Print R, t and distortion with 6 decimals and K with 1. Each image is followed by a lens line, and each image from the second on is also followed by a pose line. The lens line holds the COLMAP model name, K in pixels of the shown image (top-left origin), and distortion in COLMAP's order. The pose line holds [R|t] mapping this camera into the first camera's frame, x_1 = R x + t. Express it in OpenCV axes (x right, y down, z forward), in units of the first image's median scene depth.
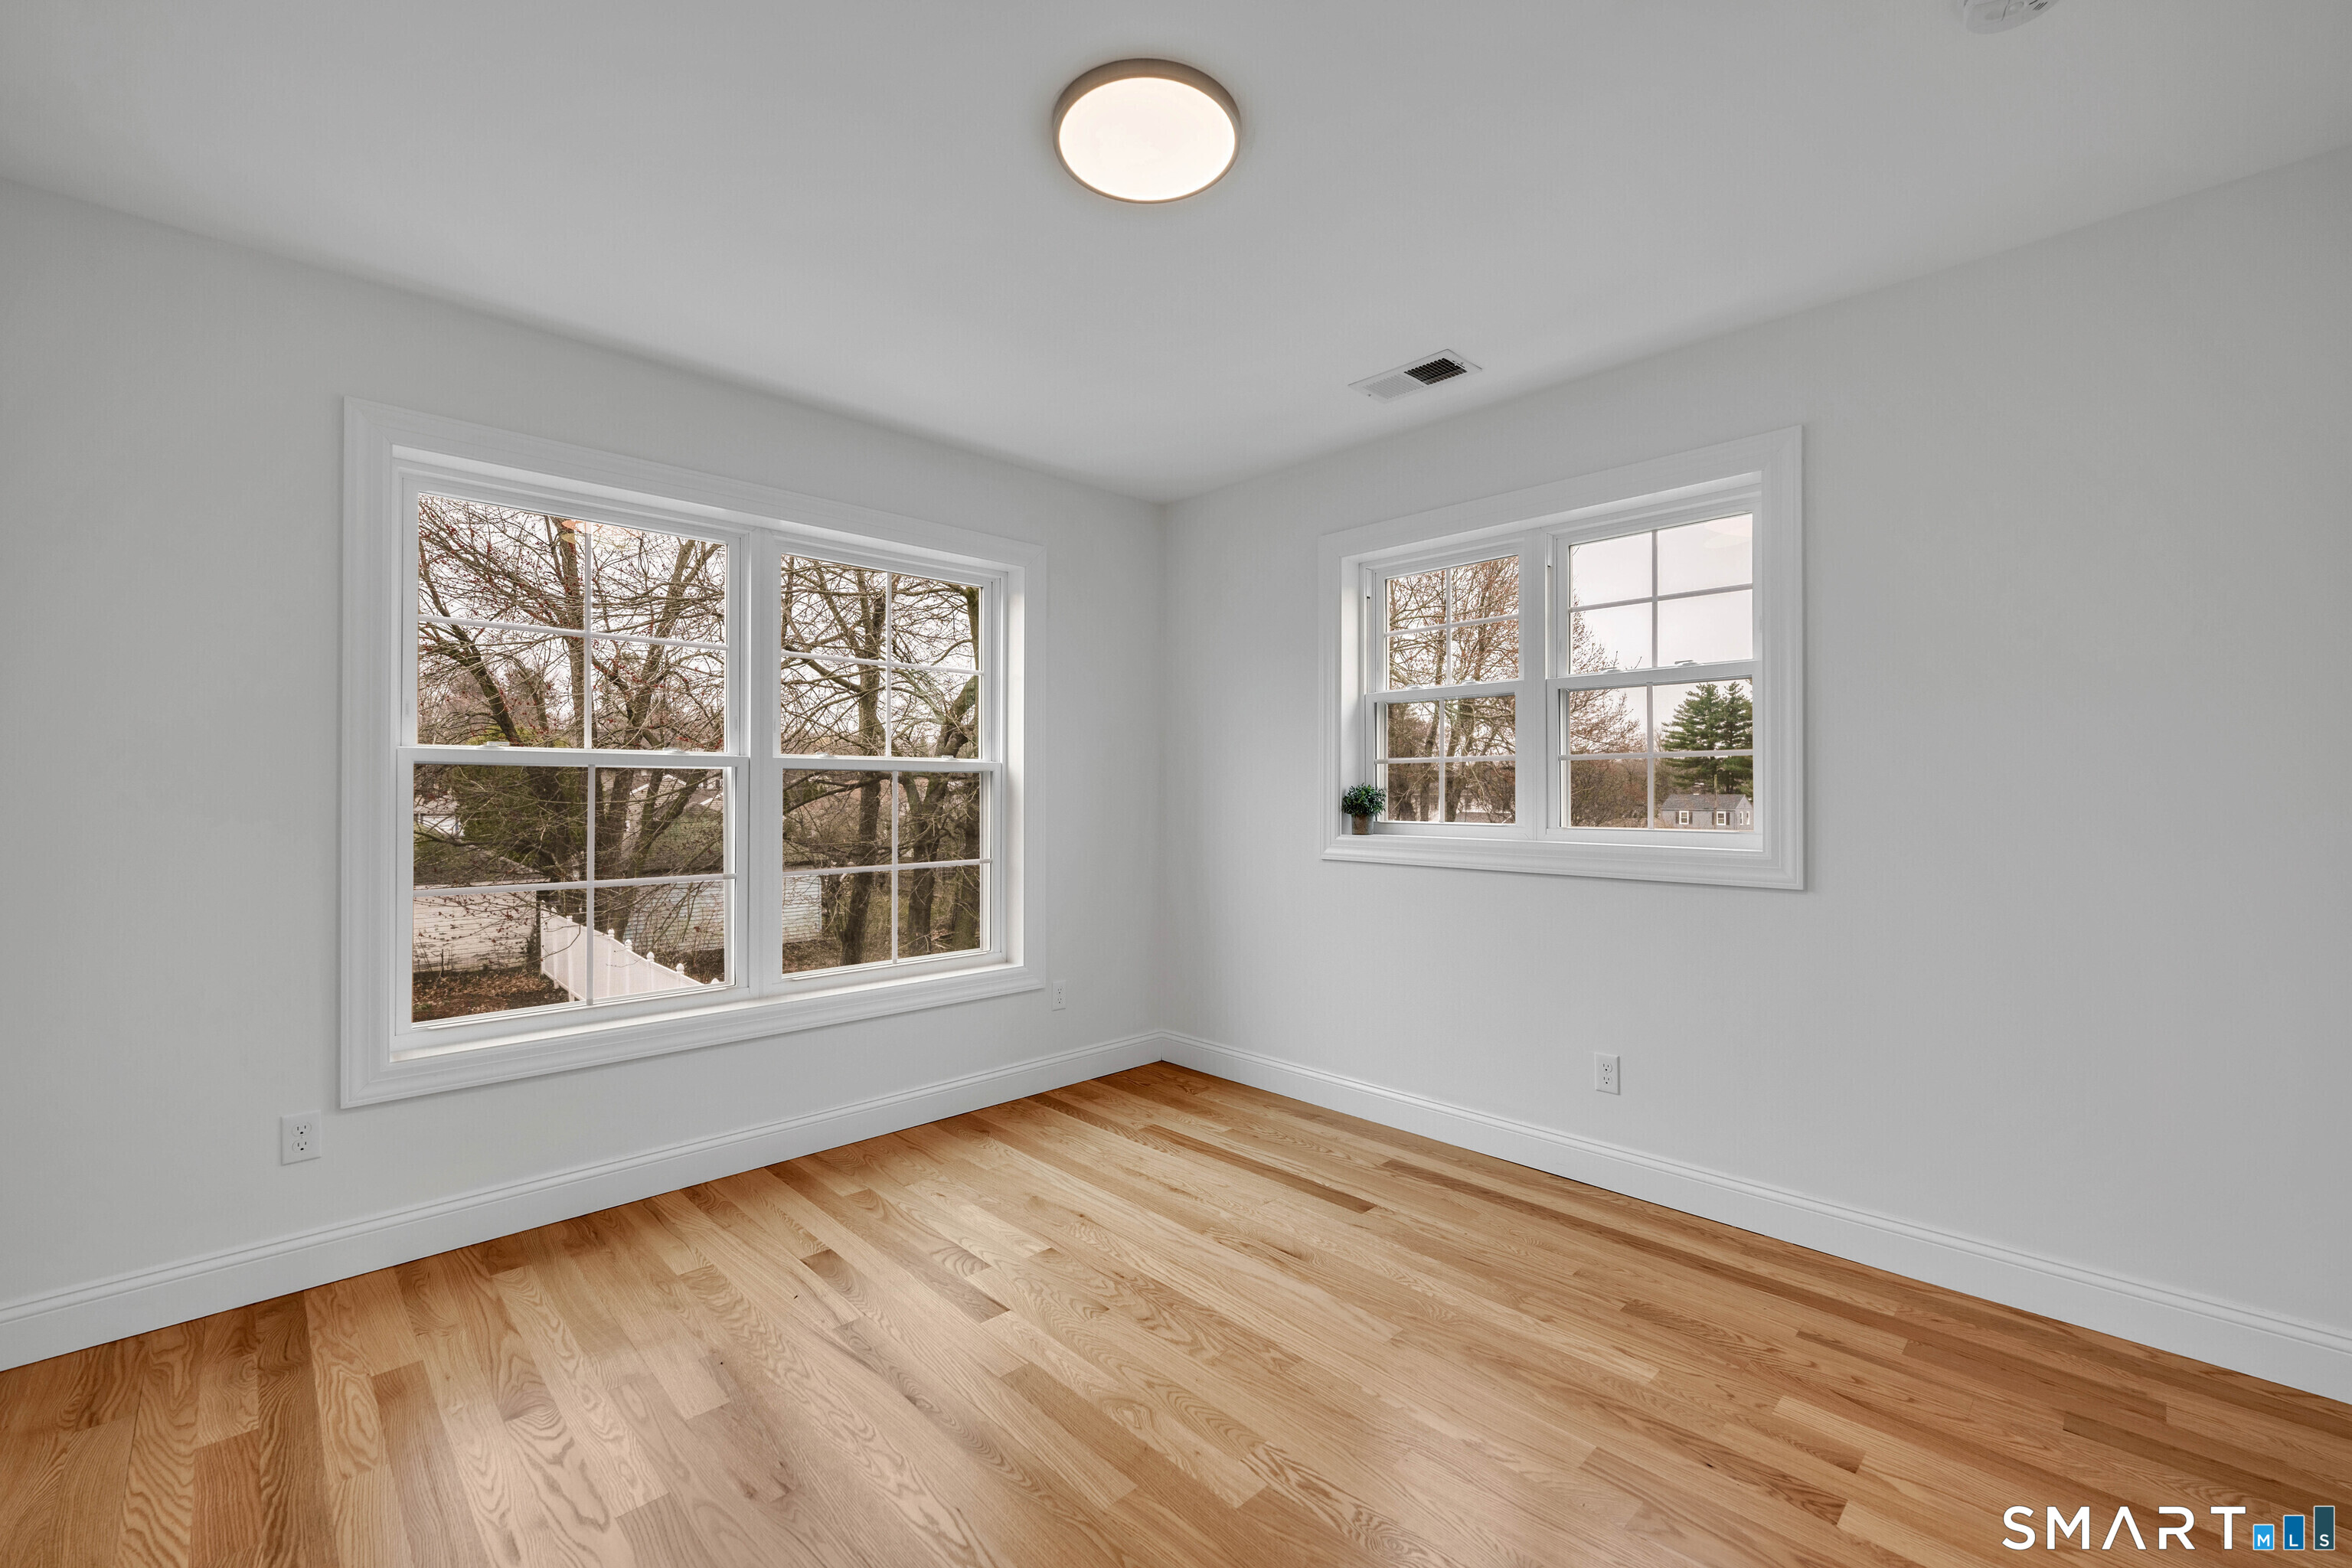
lens RADIAL K [[970.5, 0, 1179.2], [0, 970.5, 792.4], [0, 0, 1]] dist [0.001257, 0.000067]
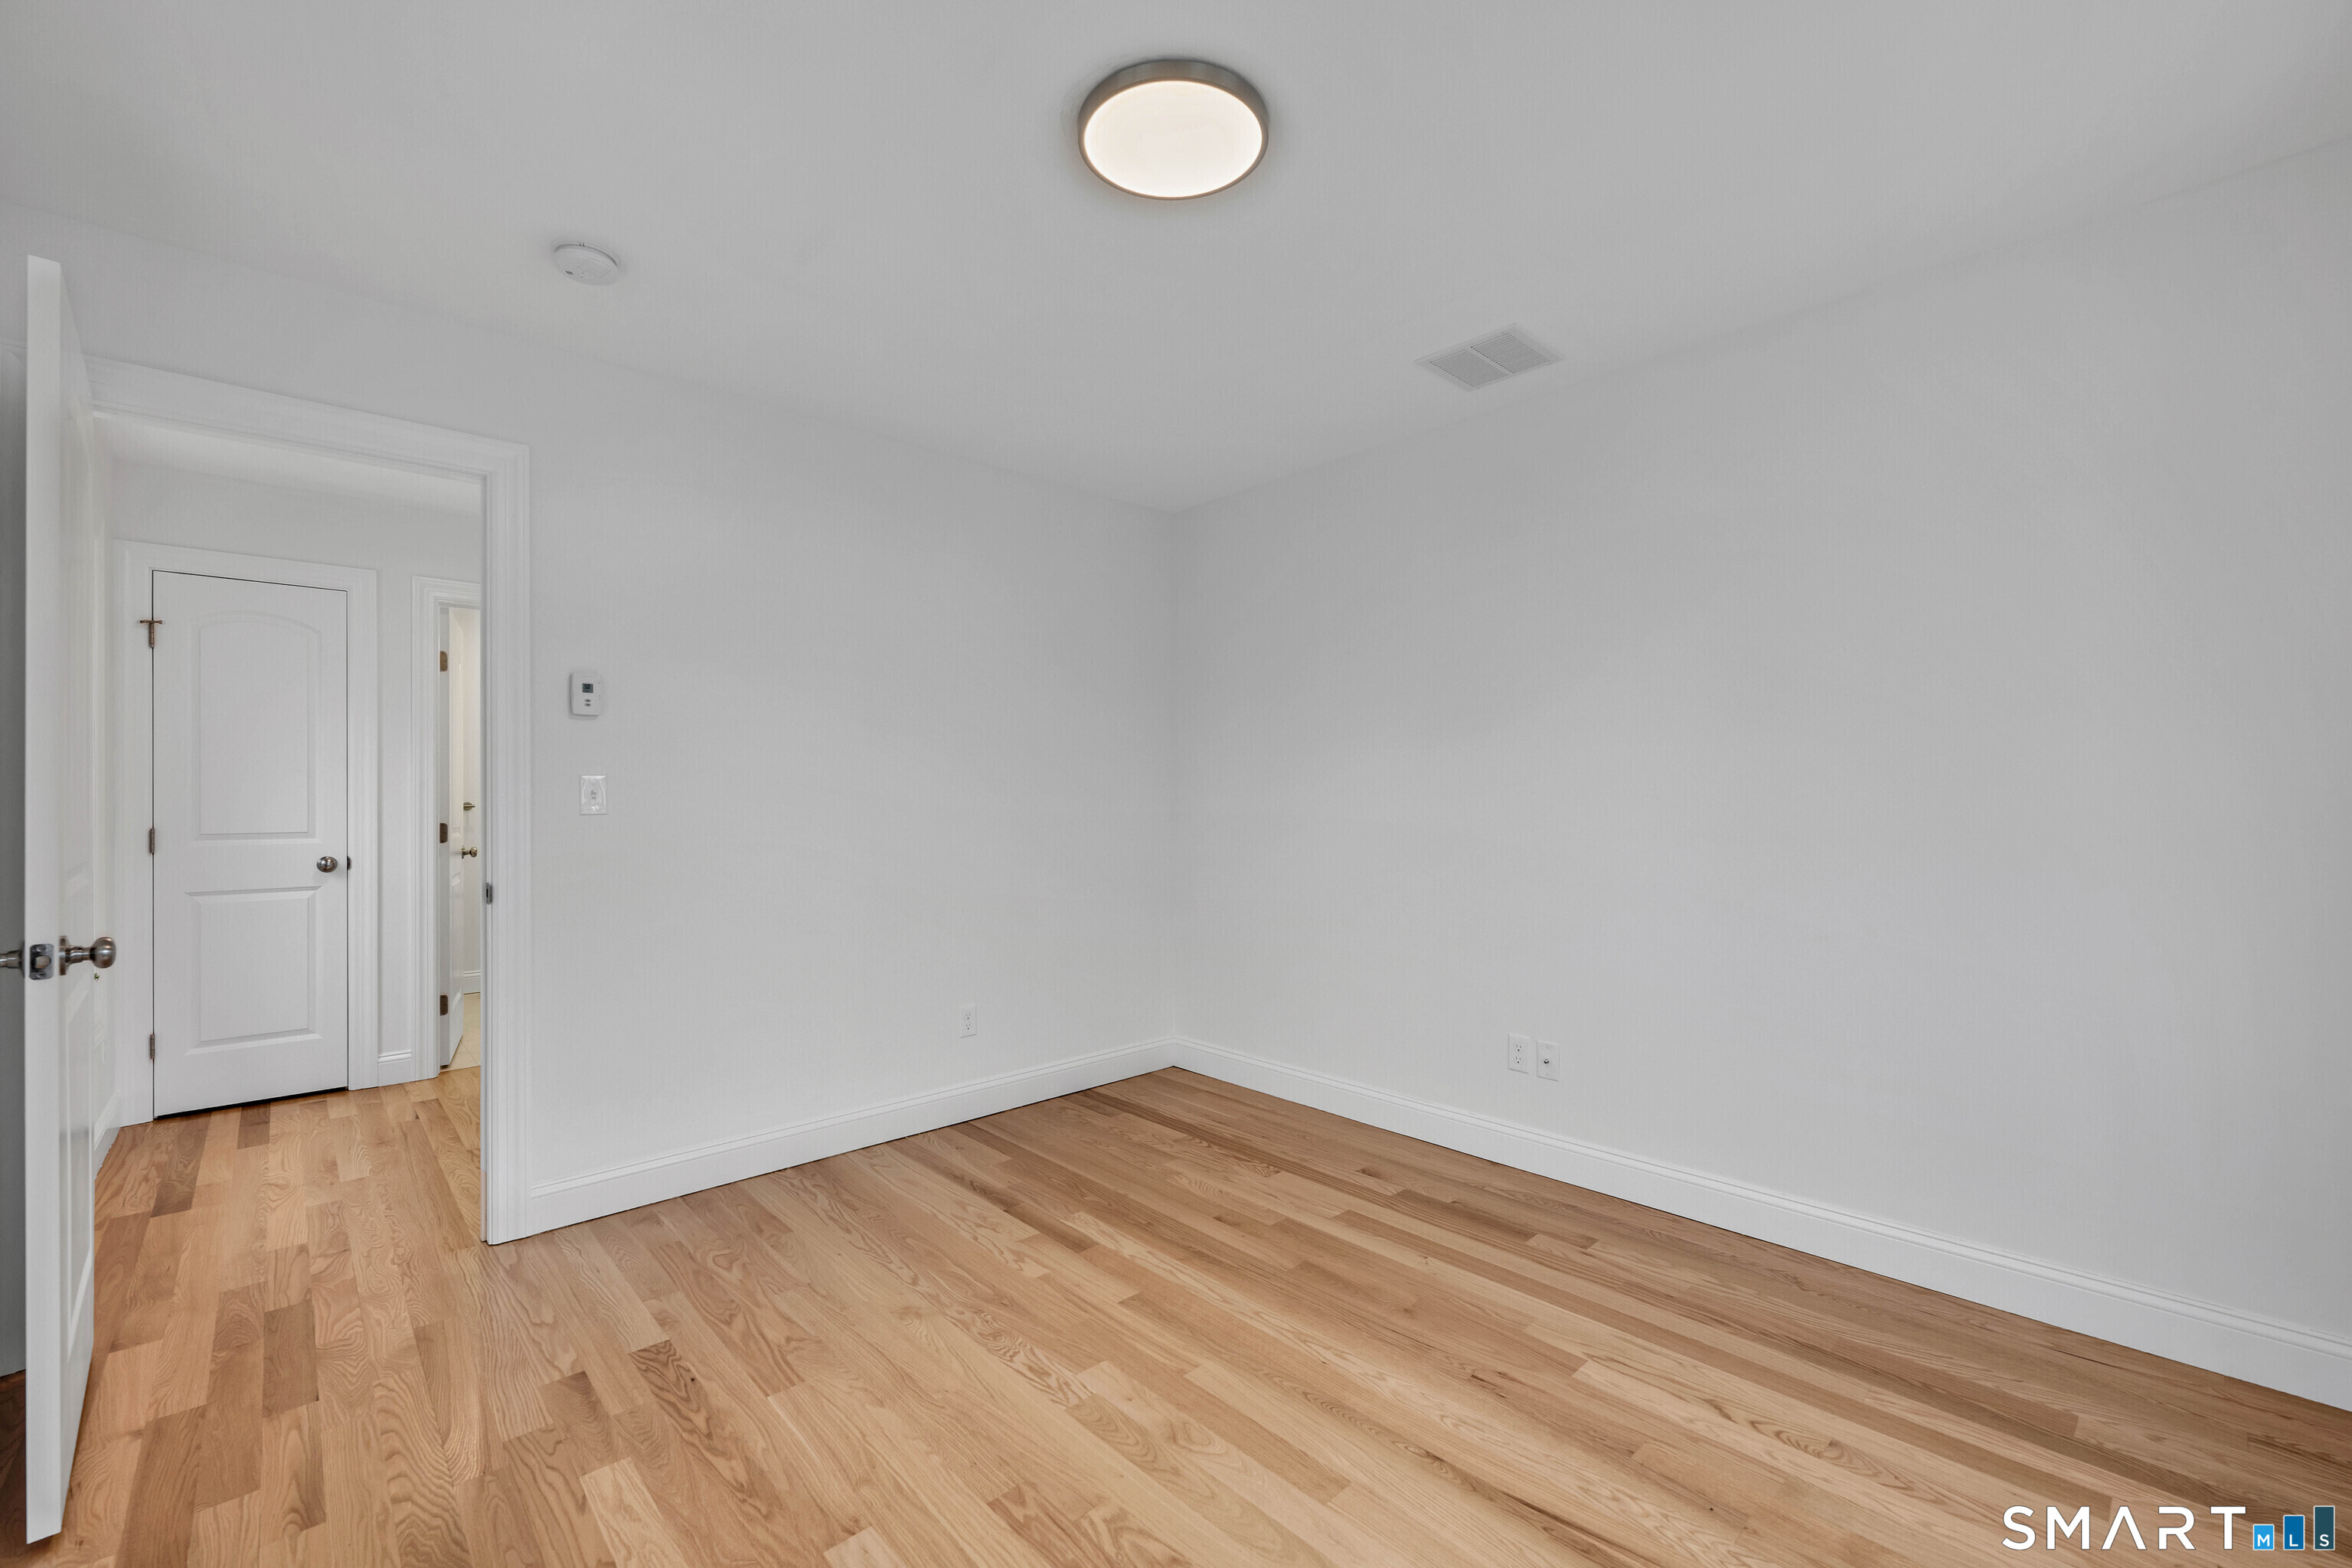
lens RADIAL K [[970.5, 0, 1179.2], [0, 970.5, 792.4], [0, 0, 1]] dist [0.001257, 0.000067]
pose [[-0.999909, 0.002702, 0.013201, -0.051136], [0.002690, 0.999996, -0.000912, -0.006751], [-0.013203, -0.000876, -0.999912, 2.069670]]
